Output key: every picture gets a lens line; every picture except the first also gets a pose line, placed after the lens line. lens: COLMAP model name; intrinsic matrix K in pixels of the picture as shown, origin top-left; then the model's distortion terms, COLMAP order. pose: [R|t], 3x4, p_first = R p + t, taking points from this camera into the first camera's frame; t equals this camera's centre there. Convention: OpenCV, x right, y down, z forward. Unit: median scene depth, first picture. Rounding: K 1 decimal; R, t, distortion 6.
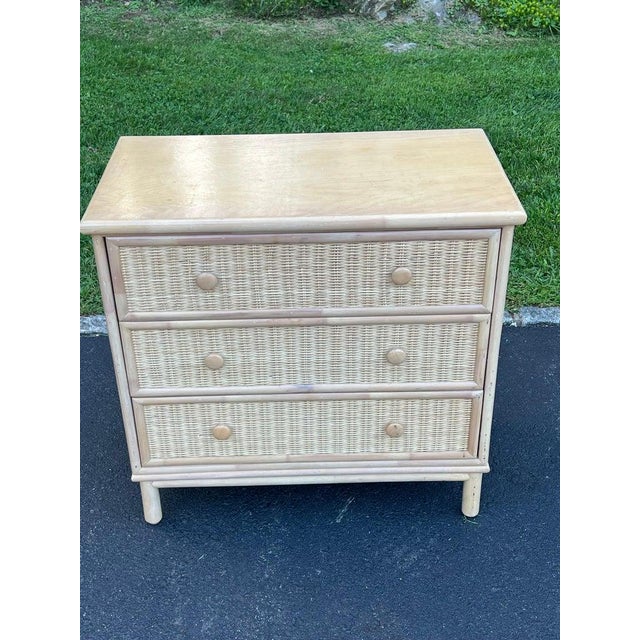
lens RADIAL K [[893.9, 0, 317.5], [0, 893.9, 320.5], [0, 0, 1]] dist [0.201144, -0.694743]
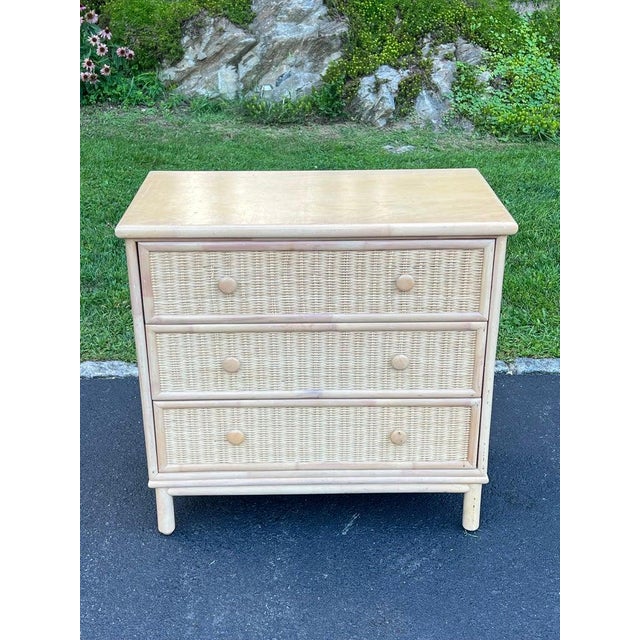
lens RADIAL K [[894.9, 0, 317.8], [0, 894.9, 320.4], [0, 0, 1]] dist [0.192919, -0.709182]
pose [[0.999929, 0.011624, 0.002728, -0.014424], [-0.011130, 0.990147, -0.139586, 0.137702], [-0.004324, 0.139546, 0.990206, -0.073478]]
